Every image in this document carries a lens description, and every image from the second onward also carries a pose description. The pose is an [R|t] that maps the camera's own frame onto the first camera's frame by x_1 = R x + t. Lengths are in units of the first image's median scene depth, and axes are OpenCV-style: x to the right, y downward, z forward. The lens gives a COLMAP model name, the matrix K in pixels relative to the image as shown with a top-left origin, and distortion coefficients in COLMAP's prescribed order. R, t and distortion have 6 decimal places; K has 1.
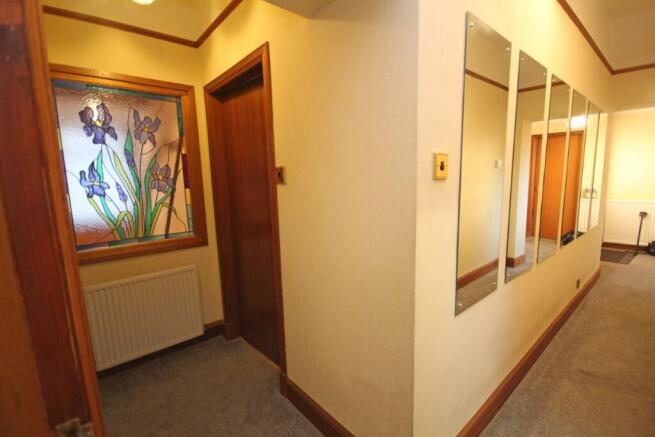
lens RADIAL K [[301.1, 0, 330.4], [0, 301.1, 218.7], [0, 0, 1]] dist [0.005570, -0.008185]
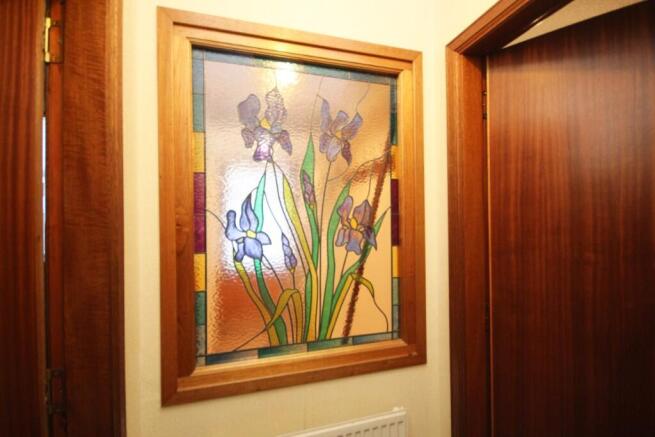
lens RADIAL K [[301.1, 0, 326.8], [0, 301.1, 218.2], [0, 0, 1]] dist [0.005570, -0.008185]
pose [[0.911313, 0.013929, -0.411478, -0.417471], [-0.072776, 0.989140, -0.127696, -0.082816], [0.405231, 0.146317, 0.902430, 0.545232]]
